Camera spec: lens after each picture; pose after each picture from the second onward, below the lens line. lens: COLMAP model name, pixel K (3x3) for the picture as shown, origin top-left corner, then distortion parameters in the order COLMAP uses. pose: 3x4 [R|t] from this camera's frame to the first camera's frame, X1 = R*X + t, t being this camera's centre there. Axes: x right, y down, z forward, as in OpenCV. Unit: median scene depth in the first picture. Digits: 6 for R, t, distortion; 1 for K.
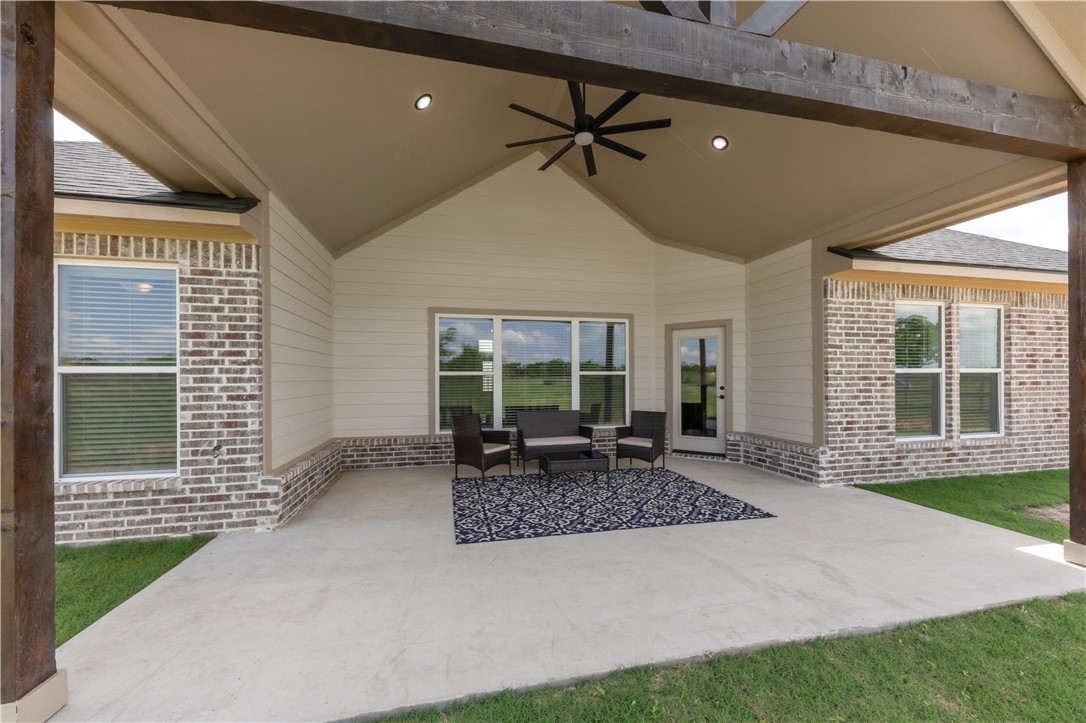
lens RADIAL K [[416.4, 0, 570.4], [0, 416.4, 373.4], [0, 0, 1]] dist [0.006020, 0.000532]
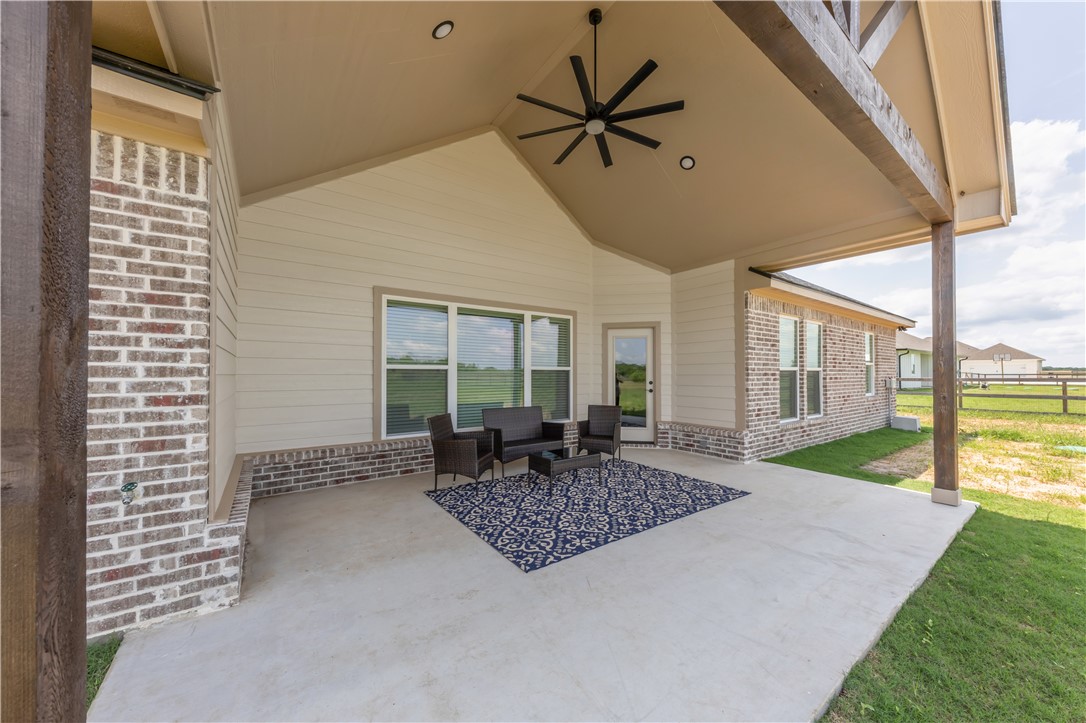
lens RADIAL K [[384.8, 0, 536.5], [0, 384.8, 367.5], [0, 0, 1]] dist [0.004488, -0.001302]
pose [[0.920316, 0.011056, 0.391020, -0.395369], [-0.007887, 0.999922, -0.009710, 0.008162], [-0.391097, 0.005852, 0.920331, 0.205730]]
